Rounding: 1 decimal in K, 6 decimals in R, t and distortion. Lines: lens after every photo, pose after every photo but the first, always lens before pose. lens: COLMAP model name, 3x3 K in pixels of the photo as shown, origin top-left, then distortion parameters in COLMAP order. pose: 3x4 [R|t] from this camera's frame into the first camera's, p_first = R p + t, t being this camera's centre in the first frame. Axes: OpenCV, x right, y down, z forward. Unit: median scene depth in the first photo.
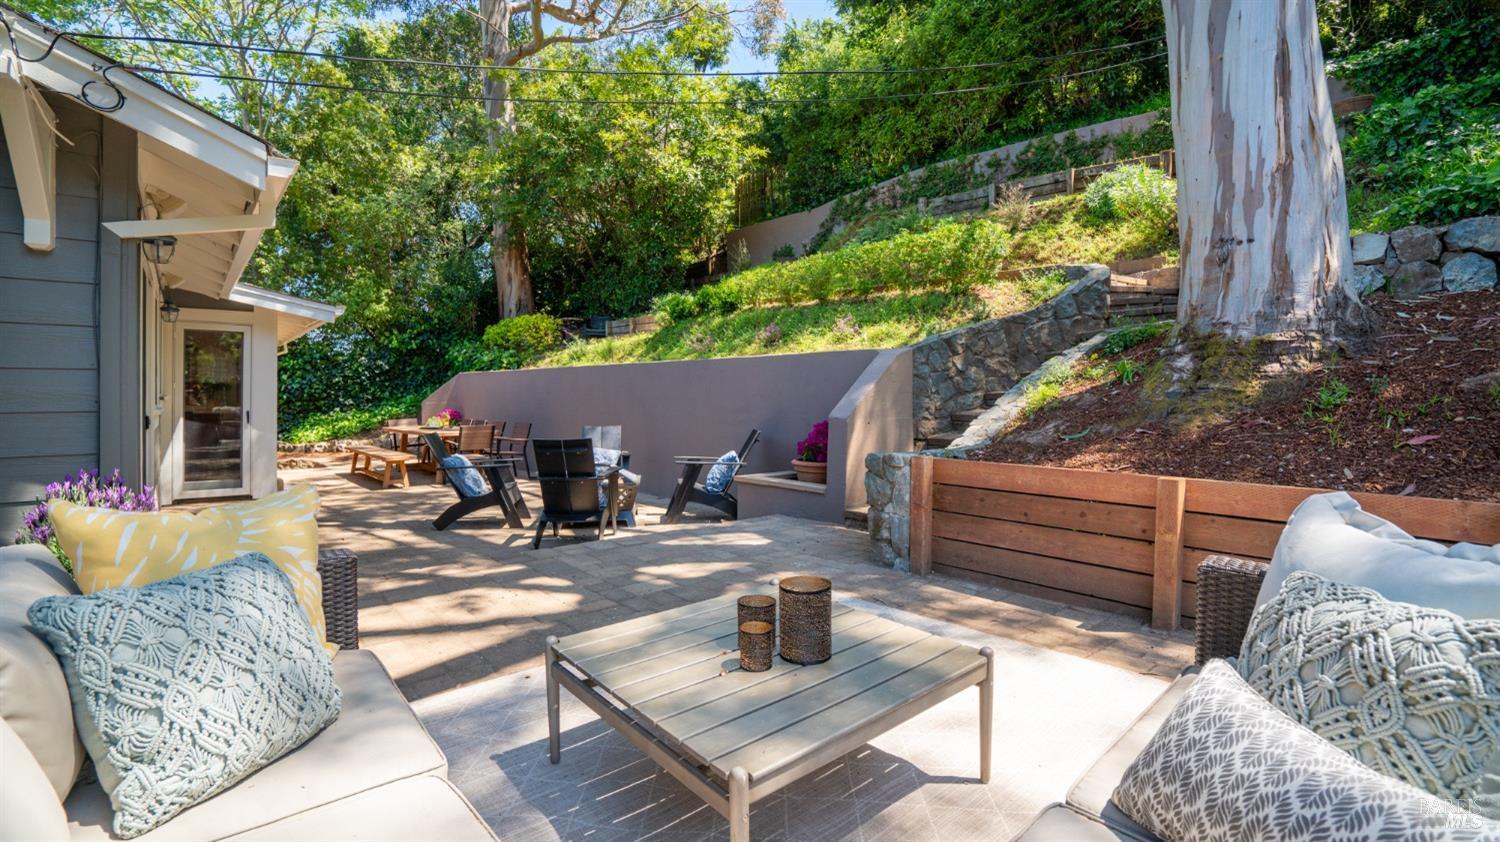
lens RADIAL K [[693.8, 0, 731.8], [0, 693.8, 409.7], [0, 0, 1]] dist [-0.000722, 0.000153]
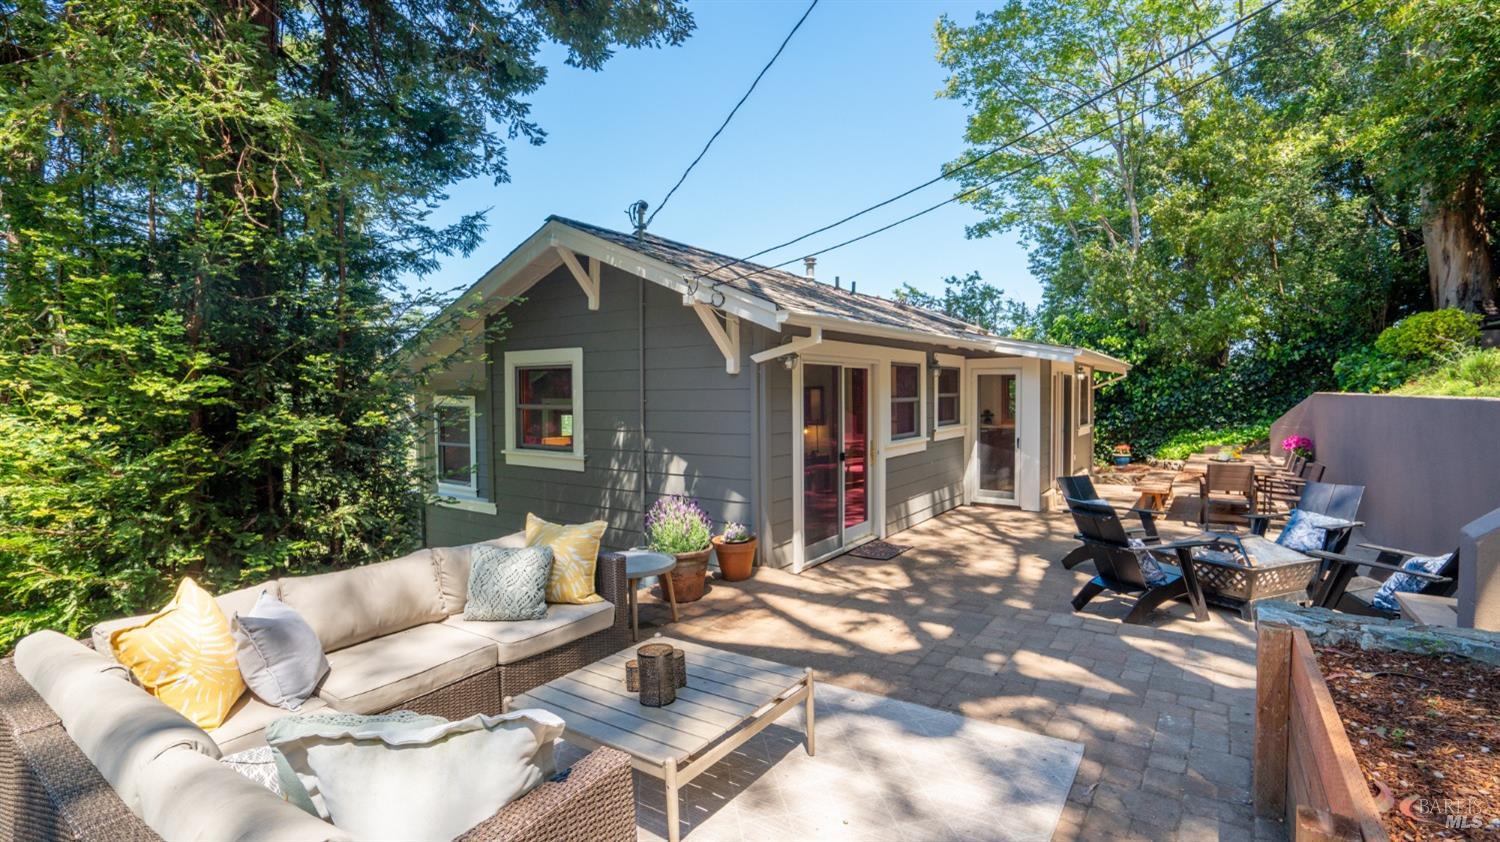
lens RADIAL K [[689.5, 0, 750.0], [0, 689.5, 421.0], [0, 0, 1]] dist [-0.000571, 0.000074]
pose [[0.320060, 0.029466, -0.946939, 0.215546], [-0.013689, 0.999556, 0.026476, -0.037757], [0.947298, 0.004489, 0.320321, 0.106133]]
